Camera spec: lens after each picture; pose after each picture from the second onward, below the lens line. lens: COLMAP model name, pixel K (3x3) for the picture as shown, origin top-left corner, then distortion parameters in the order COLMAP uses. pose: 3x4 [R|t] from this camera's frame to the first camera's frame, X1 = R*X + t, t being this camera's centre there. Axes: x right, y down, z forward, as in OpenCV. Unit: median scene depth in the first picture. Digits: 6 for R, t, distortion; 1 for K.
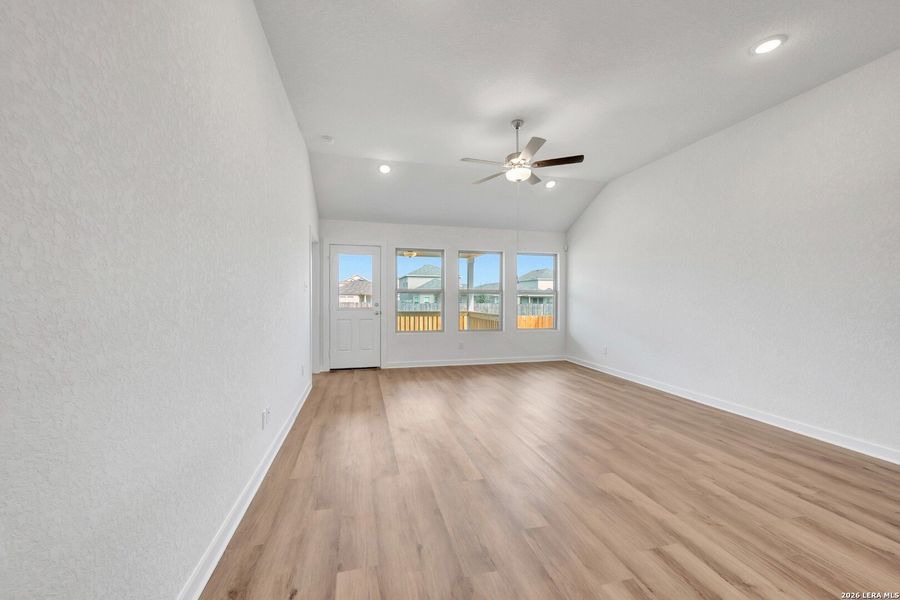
lens RADIAL K [[356.6, 0, 451.5], [0, 356.6, 301.0], [0, 0, 1]] dist [-0.001544, 0.000623]
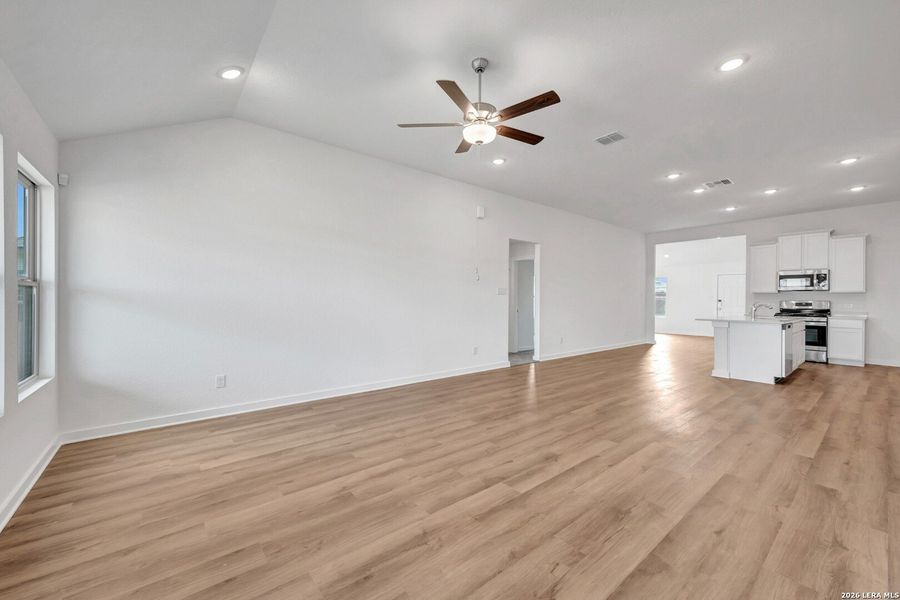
lens RADIAL K [[356.6, 0, 450.7], [0, 356.6, 298.5], [0, 0, 1]] dist [-0.001544, 0.000623]
pose [[-0.418842, -0.006193, 0.908038, -0.458342], [0.002226, 0.999967, 0.007846, -0.015054], [-0.908057, 0.005308, -0.418814, 1.323534]]
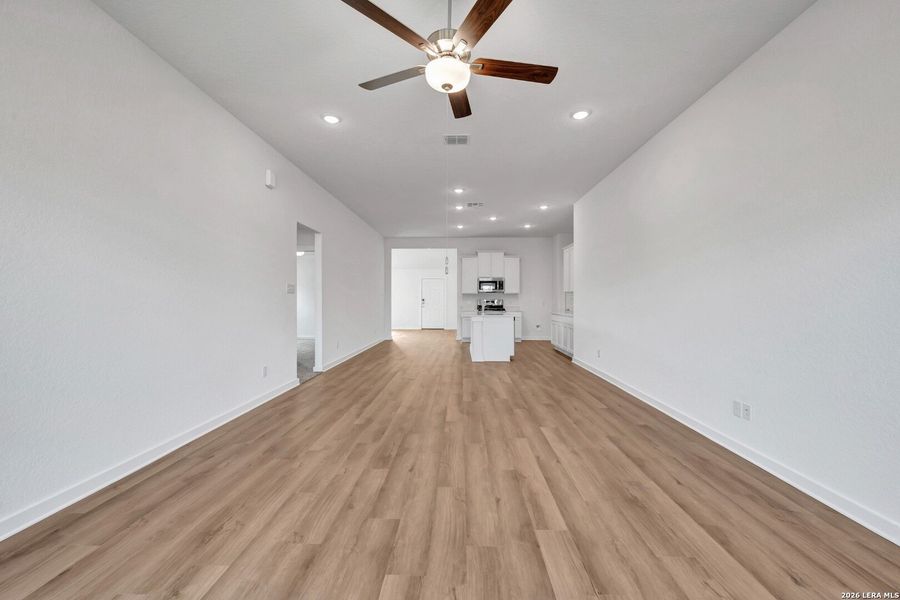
lens RADIAL K [[356.6, 0, 451.9], [0, 356.6, 300.3], [0, 0, 1]] dist [-0.001544, 0.000623]
pose [[-0.962558, -0.006766, 0.270993, 0.027540], [-0.003212, 0.999903, 0.013556, -0.014171], [-0.271059, 0.012178, -0.962486, 1.481790]]
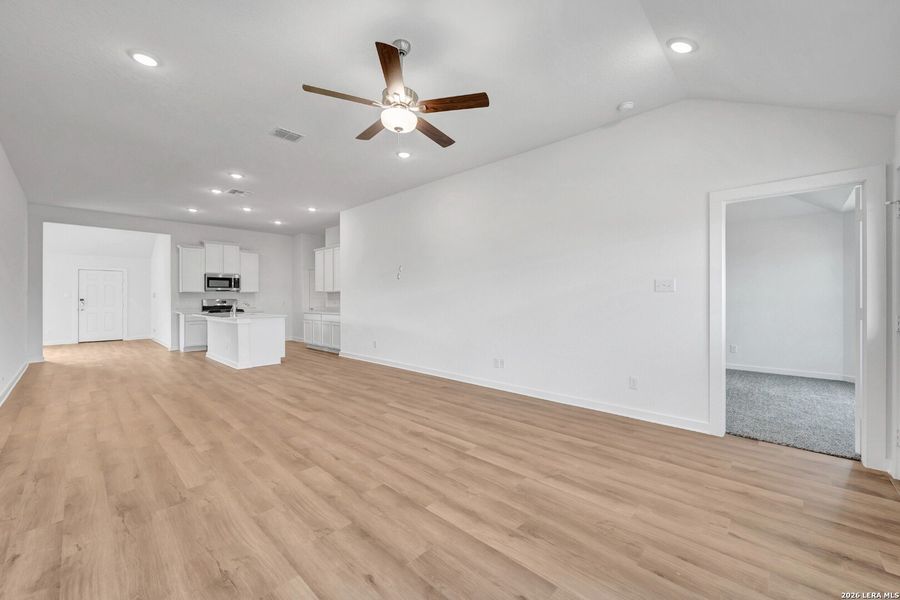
lens RADIAL K [[356.6, 0, 455.9], [0, 356.6, 300.2], [0, 0, 1]] dist [-0.001544, 0.000623]
pose [[-0.839359, -0.000279, -0.543578, 0.451953], [-0.007549, 0.999909, 0.011143, -0.015893], [0.543526, 0.013456, -0.839285, 1.586861]]
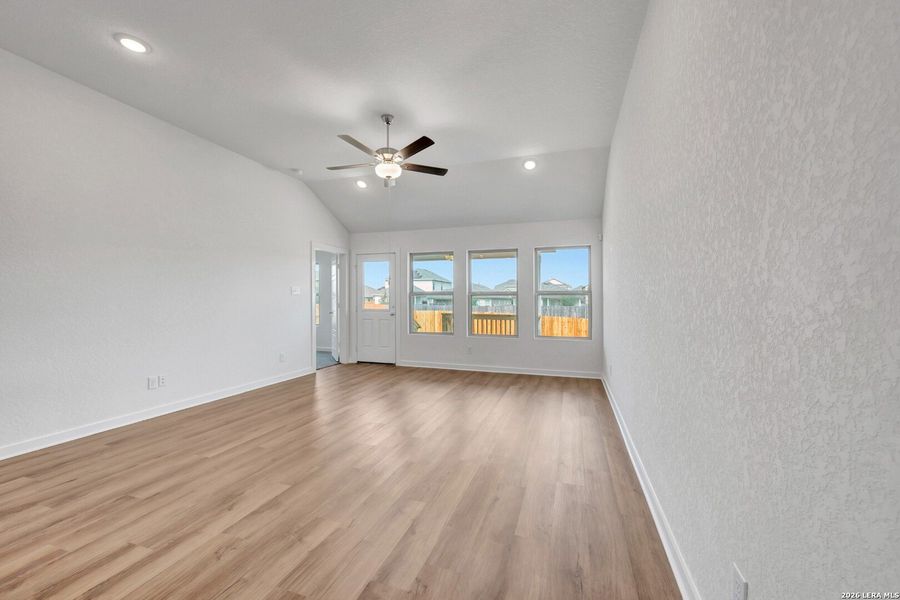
lens RADIAL K [[356.6, 0, 452.6], [0, 356.6, 300.2], [0, 0, 1]] dist [-0.001544, 0.000623]
pose [[0.842768, -0.002405, -0.538272, 0.819278], [-0.004347, 0.999927, -0.011274, 0.004503], [0.538260, 0.011841, 0.842696, 0.273941]]
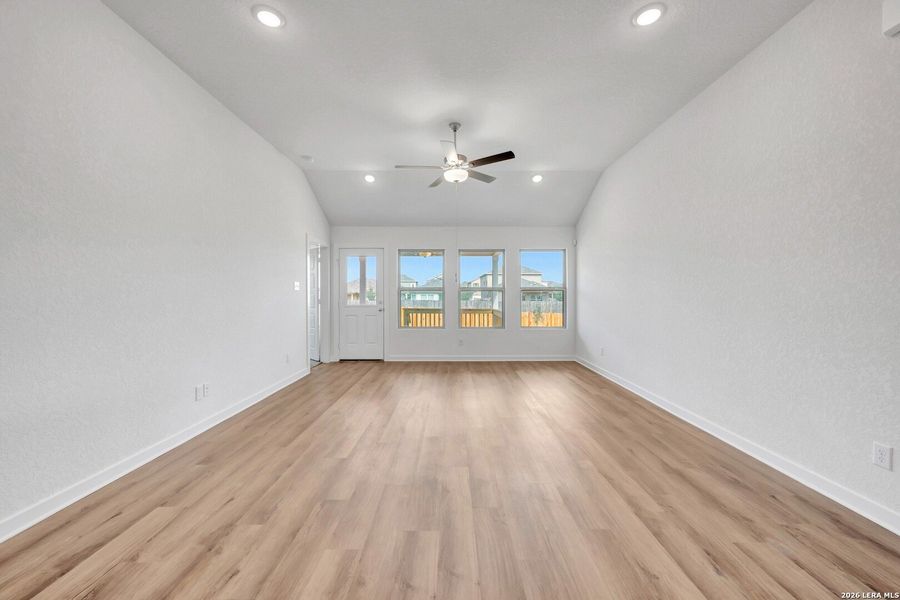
lens RADIAL K [[356.6, 0, 451.7], [0, 356.6, 296.6], [0, 0, 1]] dist [-0.001544, 0.000623]
pose [[0.969154, -0.003848, -0.246427, 0.413222], [0.002107, 0.999971, -0.007329, 0.002992], [0.246448, 0.006584, 0.969134, -0.000231]]
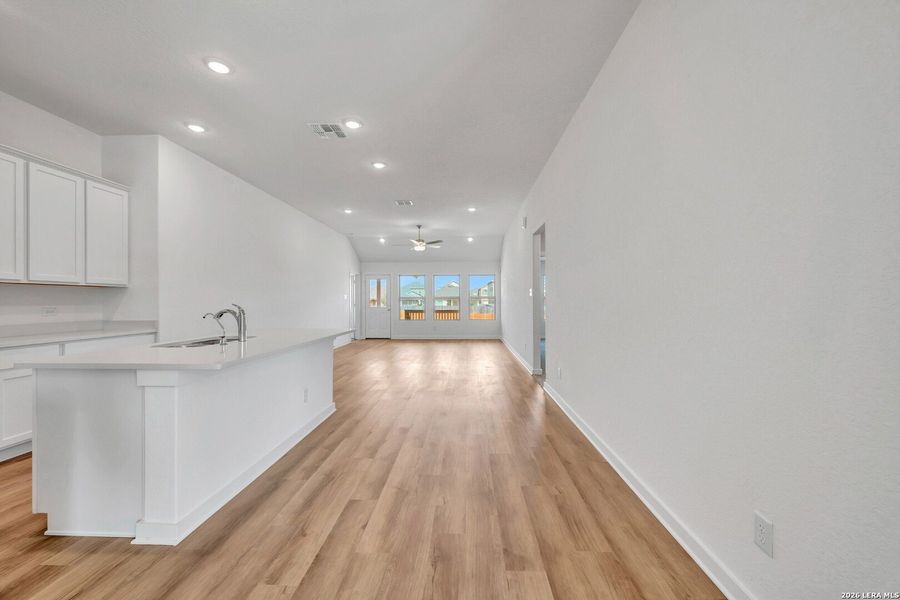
lens RADIAL K [[356.6, 0, 452.3], [0, 356.6, 299.3], [0, 0, 1]] dist [-0.001544, 0.000623]
pose [[0.958554, -0.011266, -0.284687, 1.009466], [0.006740, 0.999835, -0.016874, 0.019109], [0.284830, 0.014256, 0.958472, -1.118510]]
